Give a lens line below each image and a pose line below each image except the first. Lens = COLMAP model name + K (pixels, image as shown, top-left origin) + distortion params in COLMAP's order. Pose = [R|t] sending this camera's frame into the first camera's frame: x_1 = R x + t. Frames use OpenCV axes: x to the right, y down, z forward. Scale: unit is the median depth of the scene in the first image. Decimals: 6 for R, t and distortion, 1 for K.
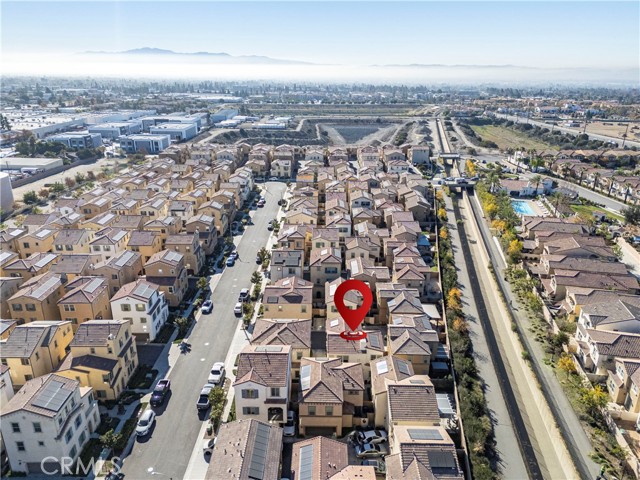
lens RADIAL K [[467.9, 0, 320.0], [0, 467.9, 240.0], [0, 0, 1]] dist [0.080060, -0.072622]
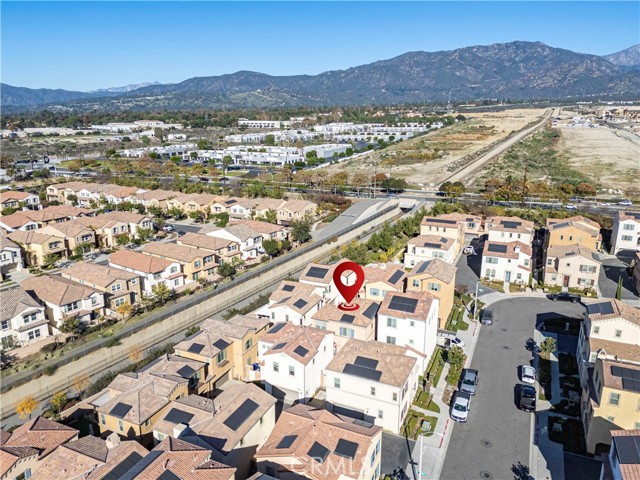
lens RADIAL K [[467.9, 0, 320.0], [0, 467.9, 240.0], [0, 0, 1]] dist [0.080060, -0.072622]
pose [[-0.918303, -0.114146, 0.379065, -0.101500], [0.123918, 0.826528, 0.549086, -0.148770], [-0.375984, 0.551200, -0.744858, 0.572064]]
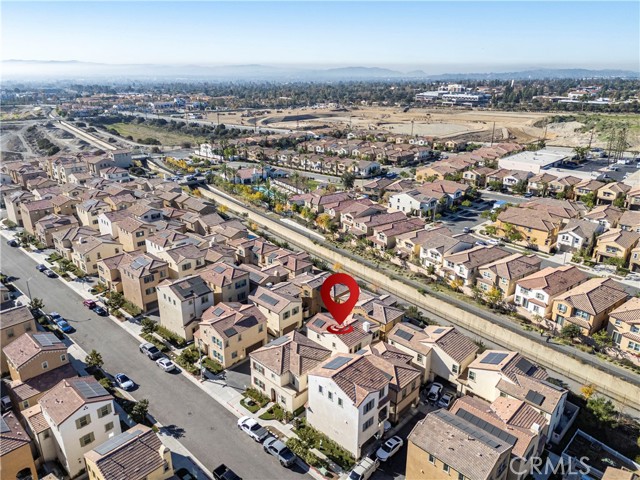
lens RADIAL K [[467.9, 0, 320.0], [0, 467.9, 240.0], [0, 0, 1]] dist [0.080060, -0.072622]
pose [[0.686504, -0.257854, 0.679870, -0.237533], [0.252667, 0.961340, 0.109475, -0.040801], [-0.681815, 0.096626, 0.725115, 0.099634]]
